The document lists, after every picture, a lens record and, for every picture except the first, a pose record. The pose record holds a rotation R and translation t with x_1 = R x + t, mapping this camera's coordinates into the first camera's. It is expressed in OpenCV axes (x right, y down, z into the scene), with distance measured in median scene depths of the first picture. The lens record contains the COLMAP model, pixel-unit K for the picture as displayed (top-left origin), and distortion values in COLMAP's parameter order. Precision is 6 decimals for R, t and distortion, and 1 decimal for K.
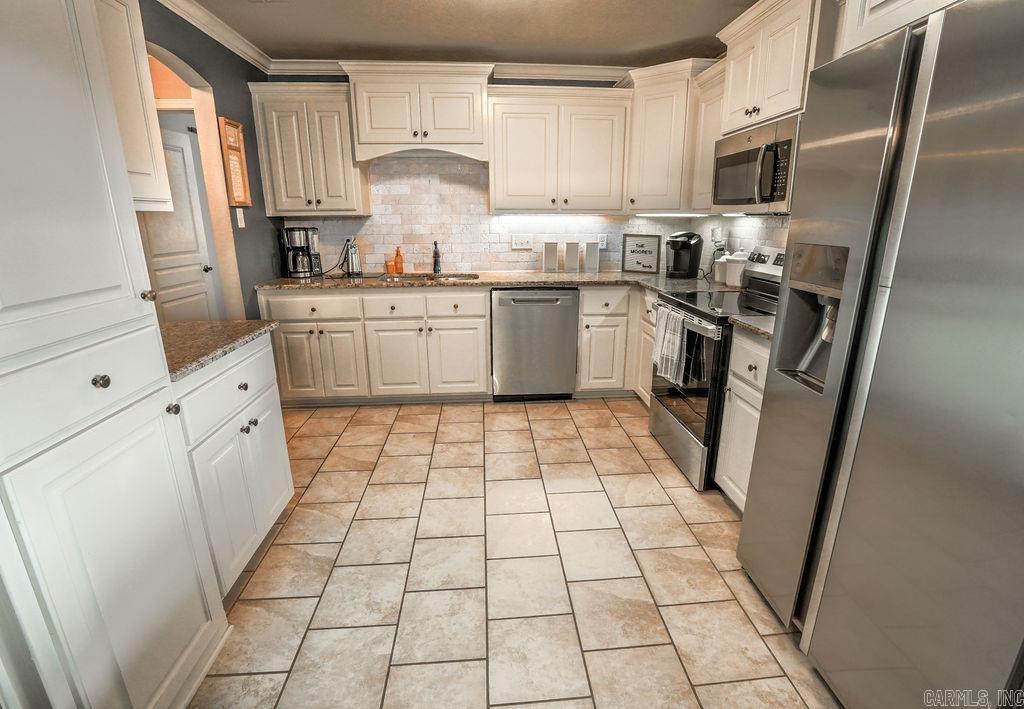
lens RADIAL K [[468.8, 0, 514.9], [0, 468.8, 350.2], [0, 0, 1]] dist [0.000019, 0.000005]
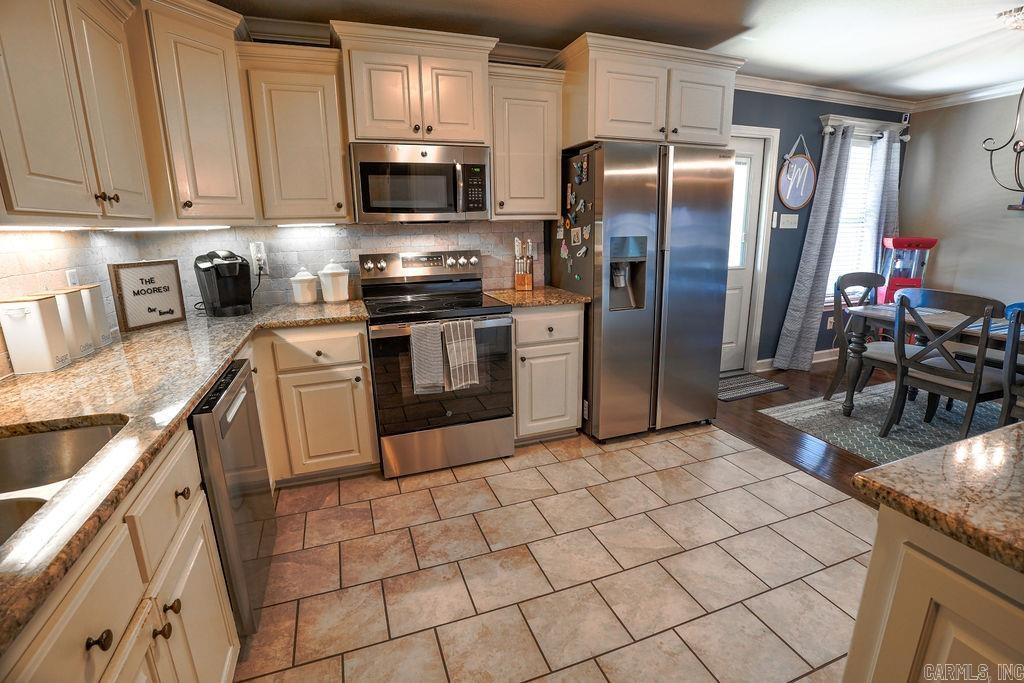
lens RADIAL K [[470.5, 0, 515.0], [0, 470.5, 343.5], [0, 0, 1]] dist [-0.025362, -0.000353]
pose [[-0.282693, -0.217924, 0.934127, -0.515562], [0.266514, 0.917660, 0.294737, -0.242926], [-0.921442, 0.332278, -0.201336, 0.876788]]
